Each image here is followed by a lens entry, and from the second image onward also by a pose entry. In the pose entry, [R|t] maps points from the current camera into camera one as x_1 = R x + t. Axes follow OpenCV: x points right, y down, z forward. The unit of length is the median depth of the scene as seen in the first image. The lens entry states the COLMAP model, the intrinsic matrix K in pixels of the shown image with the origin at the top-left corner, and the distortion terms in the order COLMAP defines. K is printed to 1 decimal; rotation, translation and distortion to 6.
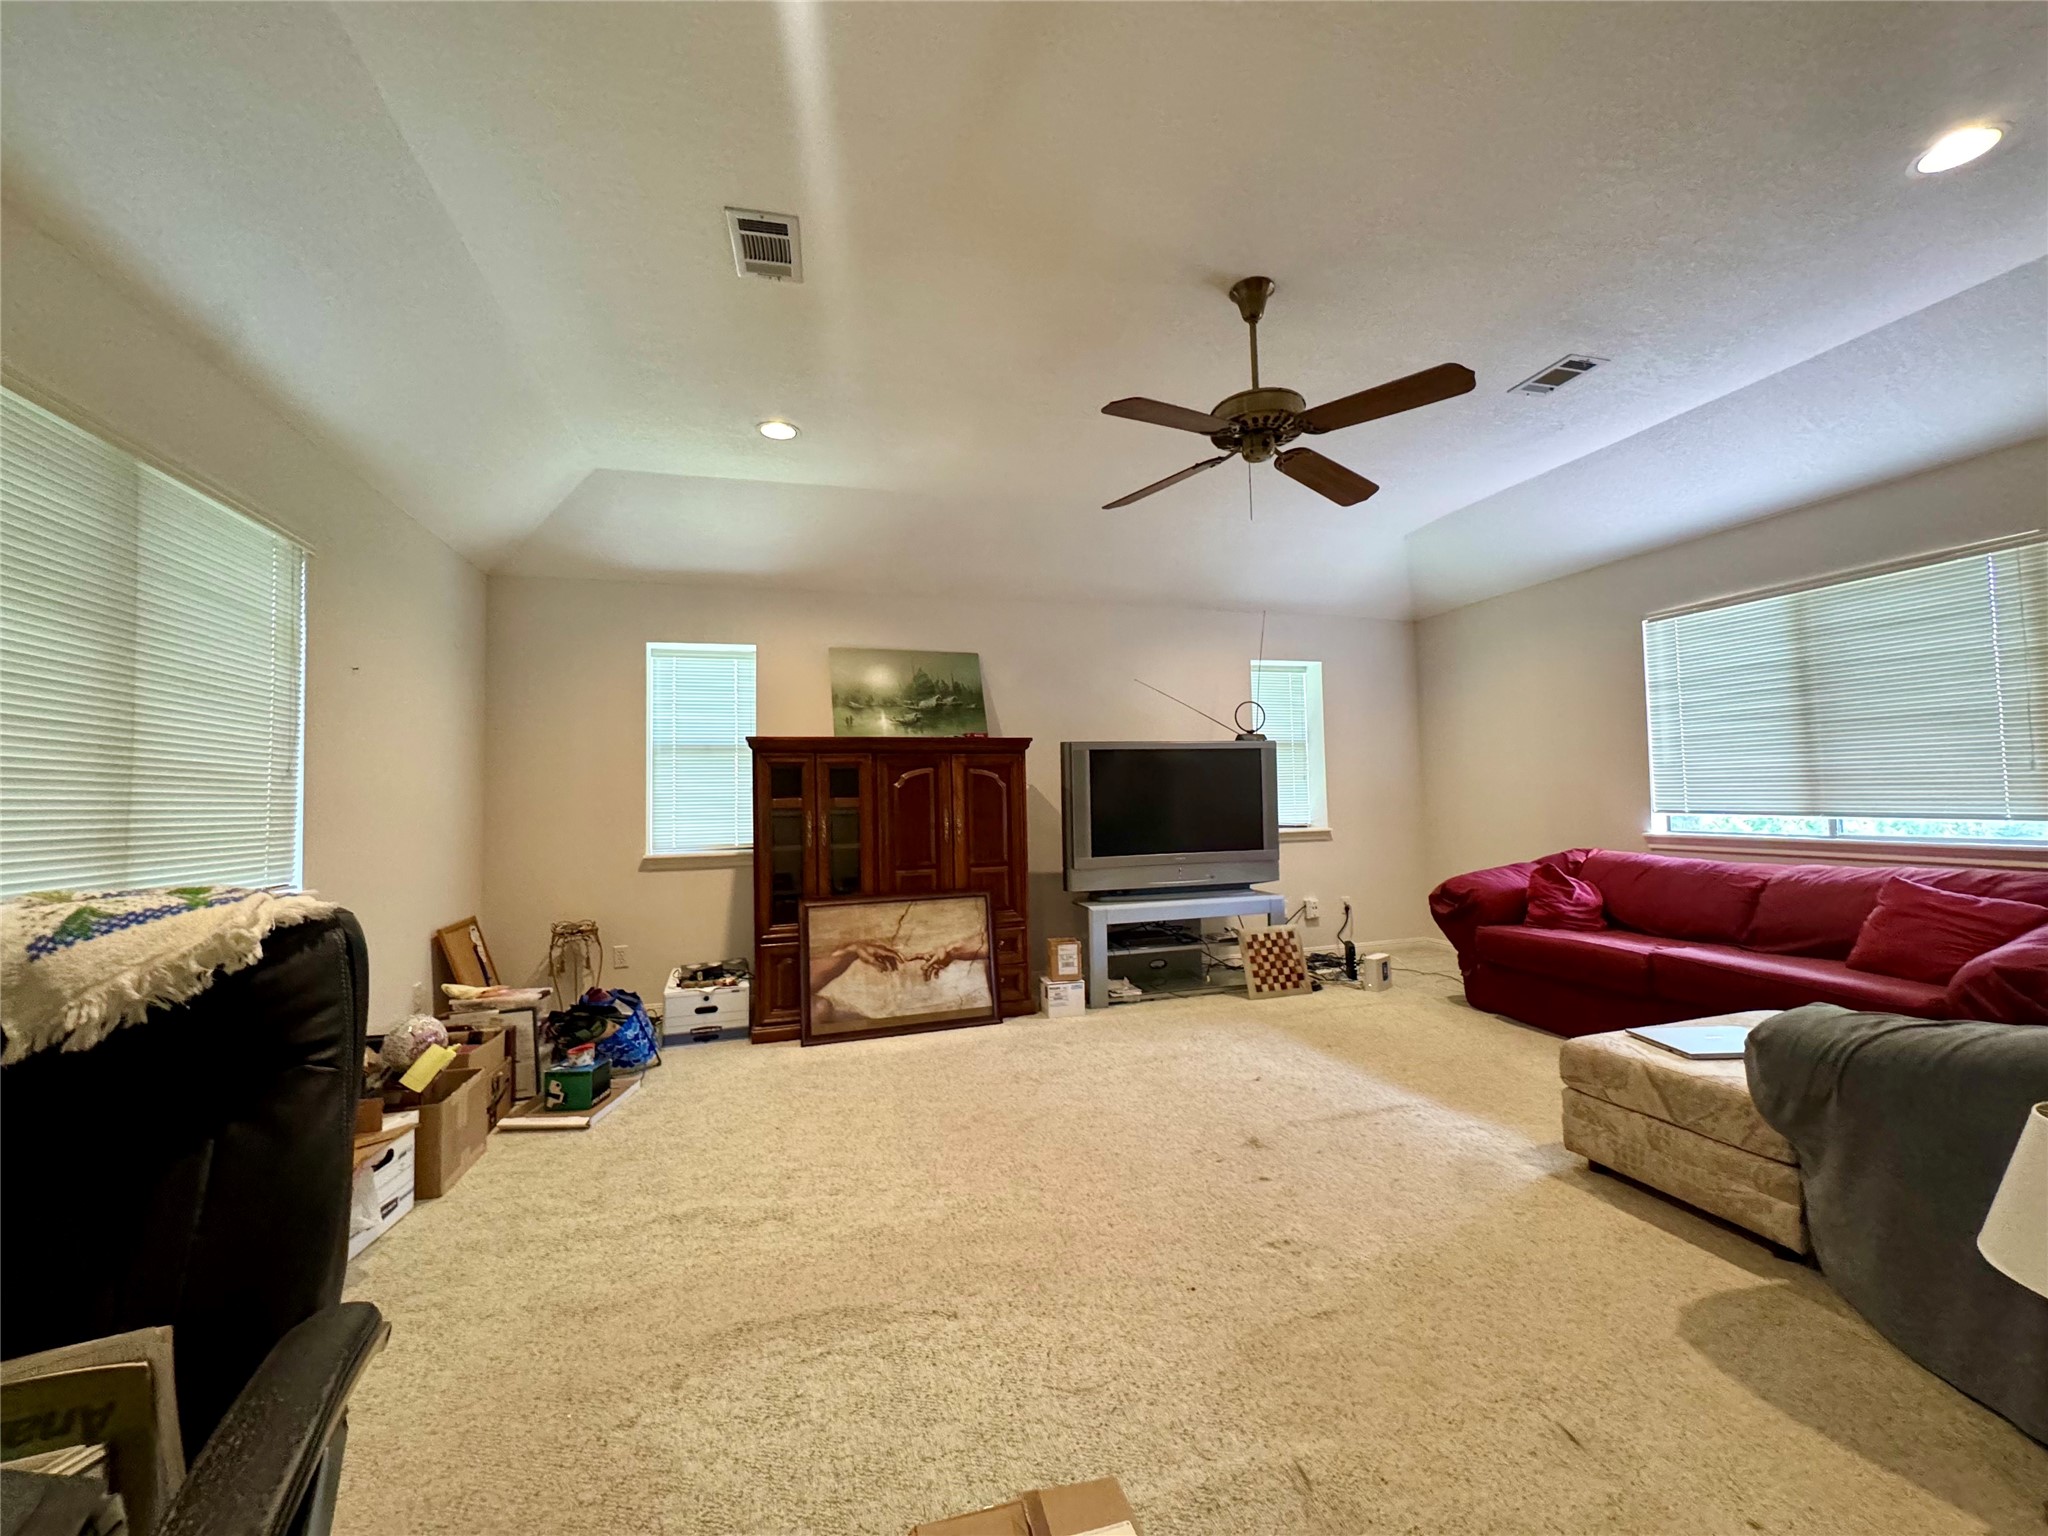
lens RADIAL K [[822.0, 0, 1031.0], [0, 822.0, 771.2], [0, 0, 1]] dist [-0.001439, -0.000070]
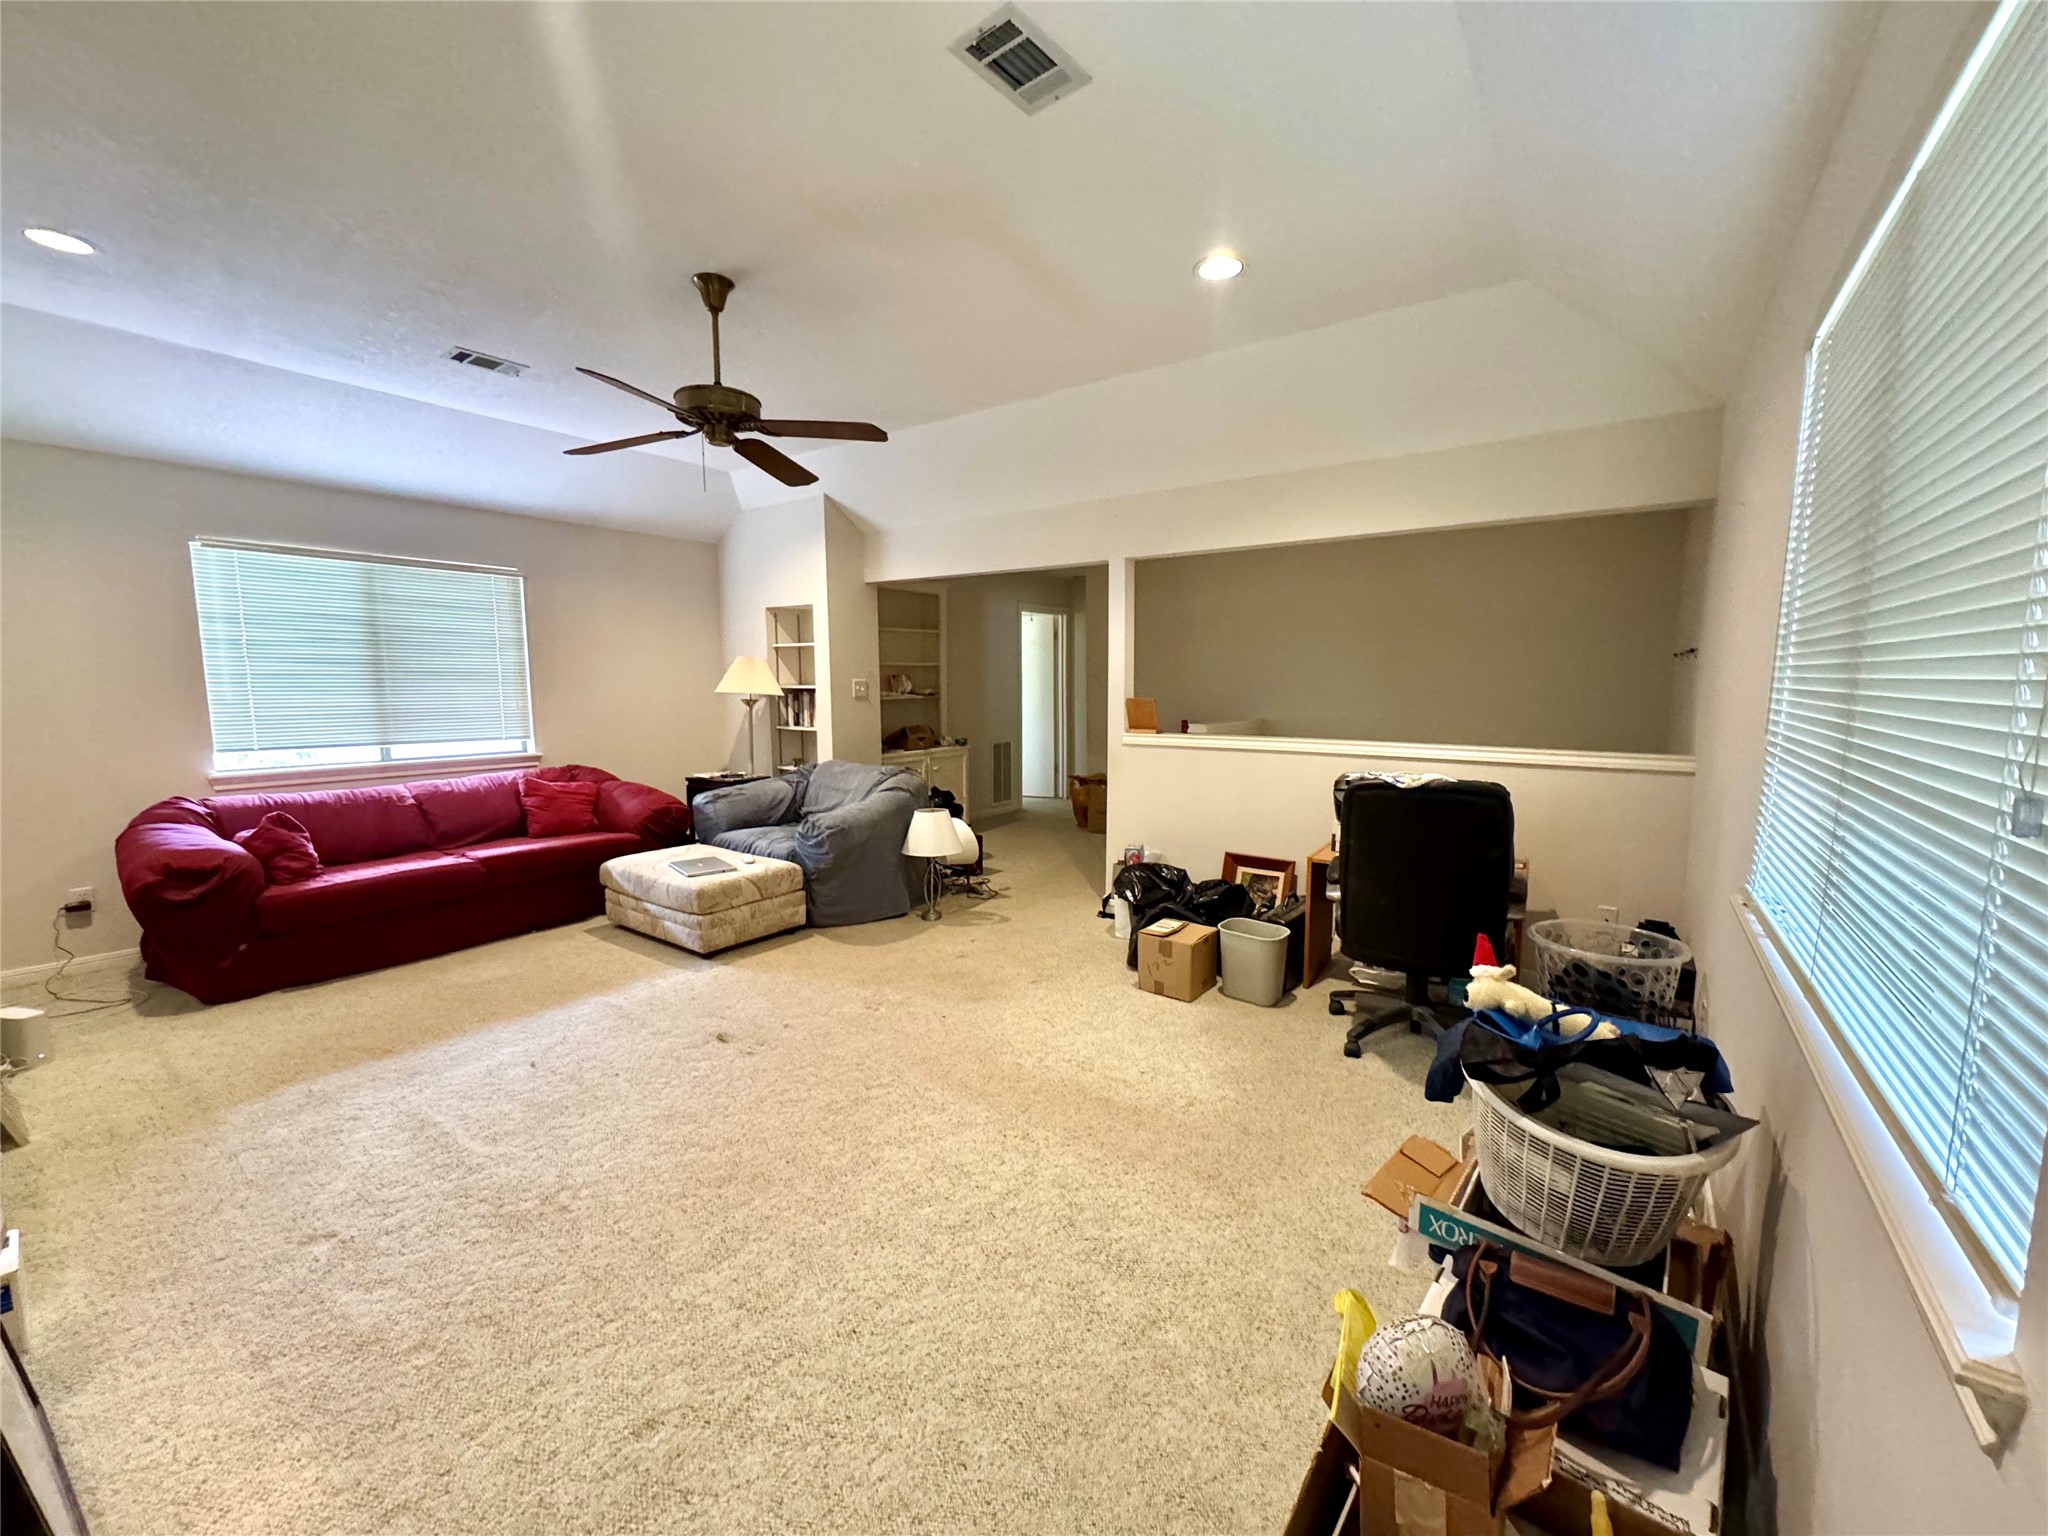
lens RADIAL K [[822.0, 0, 1029.5], [0, 822.0, 768.7], [0, 0, 1]] dist [-0.001439, -0.000070]
pose [[-0.611497, -0.066263, 0.788467, -0.687585], [-0.016501, 0.997339, 0.071018, -0.016384], [-0.791075, 0.030417, -0.610963, 1.035346]]
